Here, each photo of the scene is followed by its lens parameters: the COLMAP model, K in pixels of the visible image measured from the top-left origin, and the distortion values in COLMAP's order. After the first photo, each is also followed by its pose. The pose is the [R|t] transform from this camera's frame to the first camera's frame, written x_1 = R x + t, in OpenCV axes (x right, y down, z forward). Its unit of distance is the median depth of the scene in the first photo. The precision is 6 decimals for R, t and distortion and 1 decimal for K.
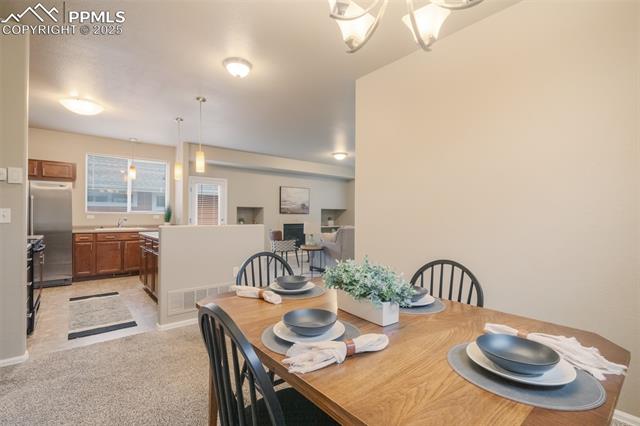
lens RADIAL K [[294.6, 0, 320.0], [0, 294.6, 213.0], [0, 0, 1]] dist [-0.000616, 0.000347]
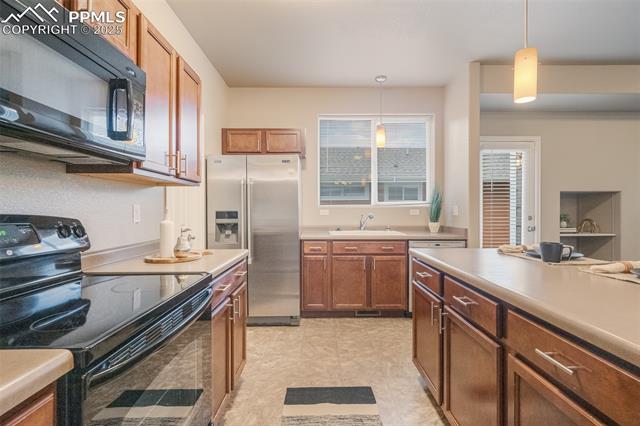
lens RADIAL K [[285.0, 0, 320.0], [0, 285.0, 213.0], [0, 0, 1]] dist [0.001062, 0.000341]
pose [[0.777988, -0.000699, -0.628279, -0.402517], [0.008363, 0.999922, 0.009243, 0.008717], [0.628224, -0.012445, 0.777933, 0.521129]]
